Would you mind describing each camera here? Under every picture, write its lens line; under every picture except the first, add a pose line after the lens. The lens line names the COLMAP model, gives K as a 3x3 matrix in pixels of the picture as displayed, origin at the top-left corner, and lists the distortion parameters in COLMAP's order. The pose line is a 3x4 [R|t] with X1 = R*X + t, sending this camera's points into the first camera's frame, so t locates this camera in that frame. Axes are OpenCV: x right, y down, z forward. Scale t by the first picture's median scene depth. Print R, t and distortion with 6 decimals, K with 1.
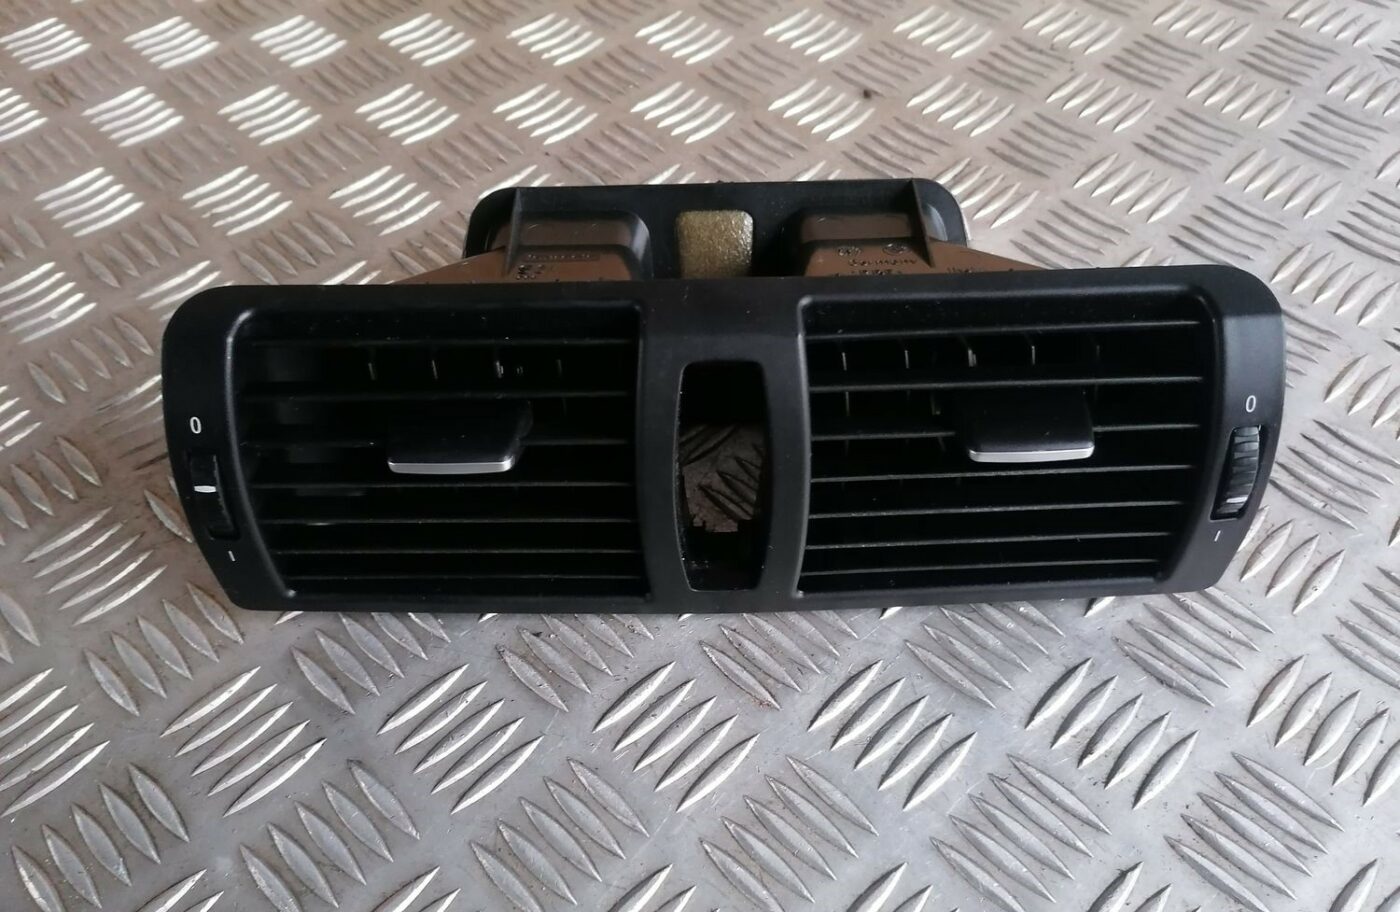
lens RADIAL K [[1069.8, 0, 701.0], [0, 1069.8, 521.9], [0, 0, 1]] dist [0.075632, -0.110585]
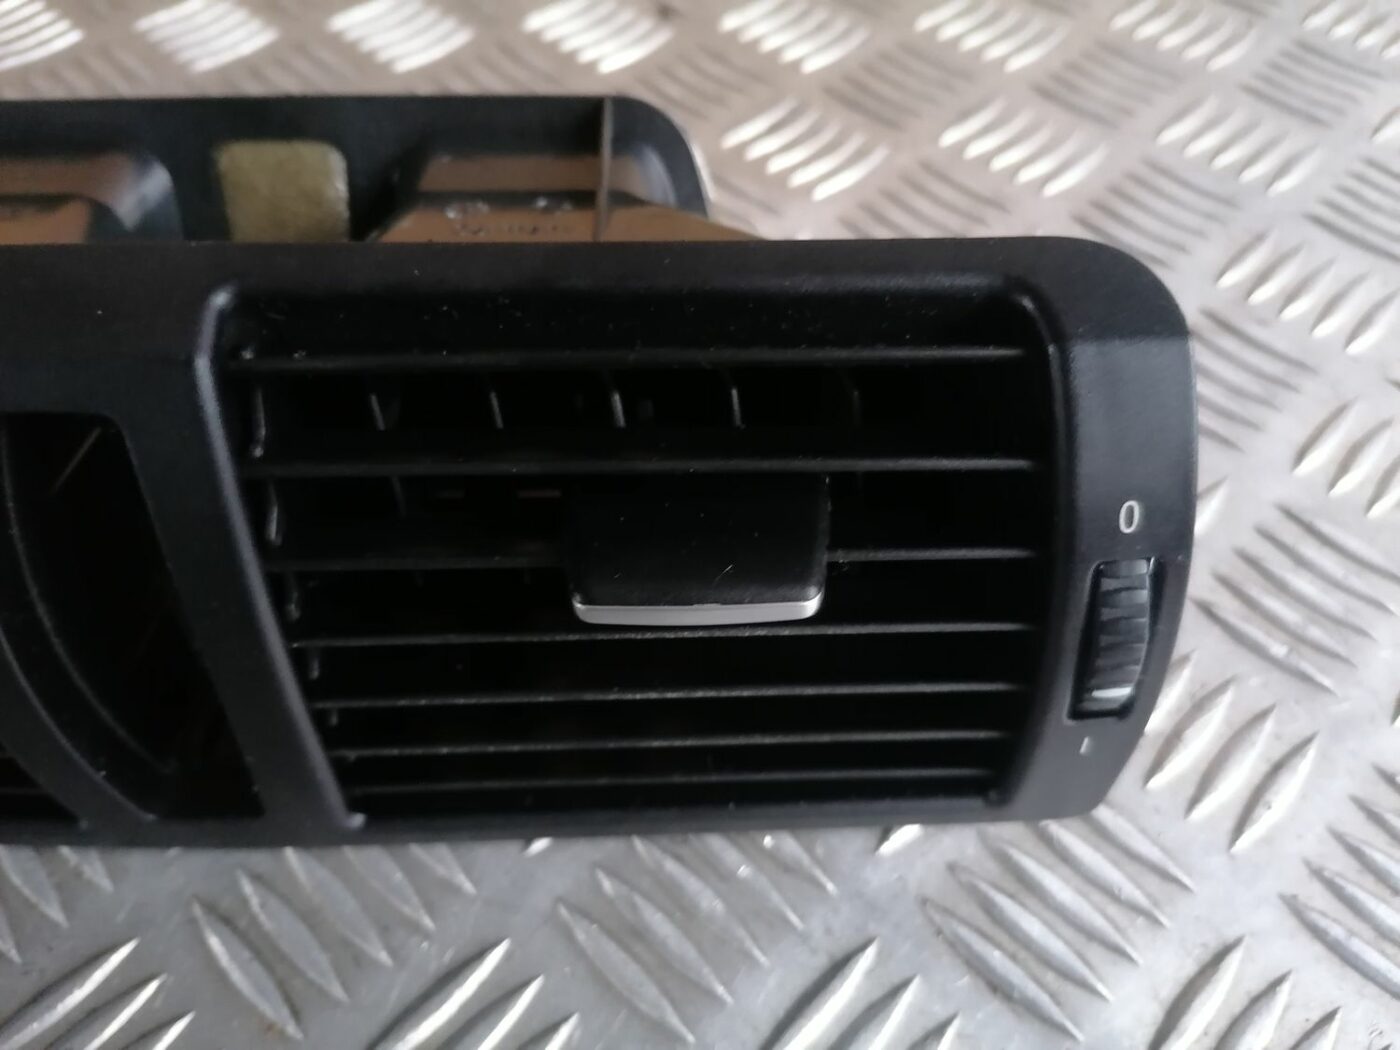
lens RADIAL K [[1105.7, 0, 700.0], [0, 1105.7, 525.0], [0, 0, 1]] dist [0.040513, -0.089671]
pose [[0.999783, 0.012172, 0.016878, 0.249420], [-0.012034, 0.999894, -0.008222, -0.081323], [-0.016976, 0.008017, 0.999824, 0.408478]]
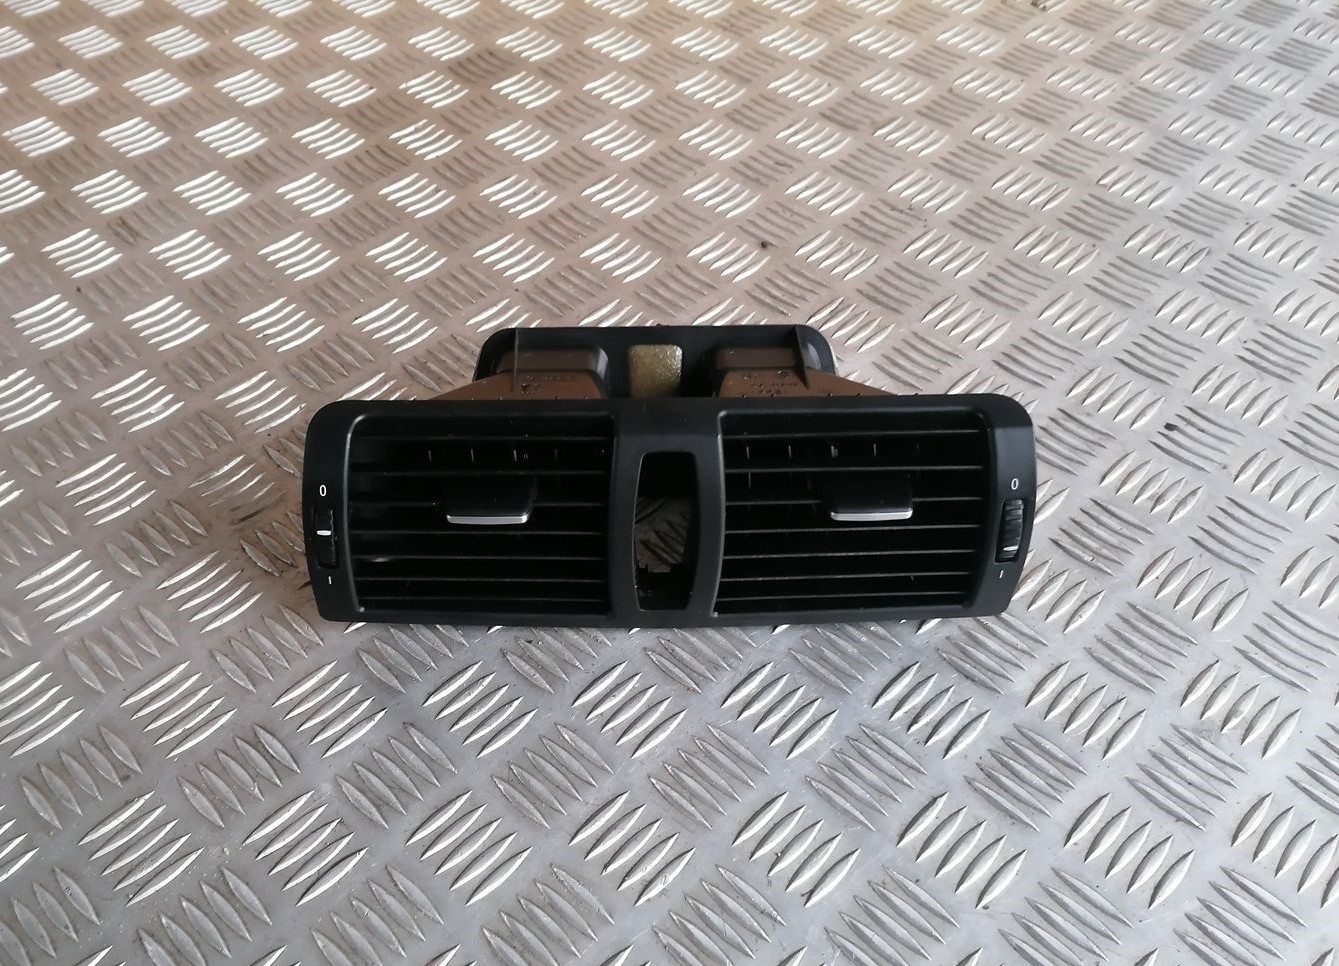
lens RADIAL K [[1132.3, 0, 589.7], [0, 1132.3, 557.6], [0, 0, 1]] dist [0.059917, 0.000478]
pose [[0.999935, 0.011329, 0.000909, -0.075040], [-0.011269, 0.998690, -0.049916, 0.067018], [-0.001473, 0.049902, 0.998753, -0.494062]]
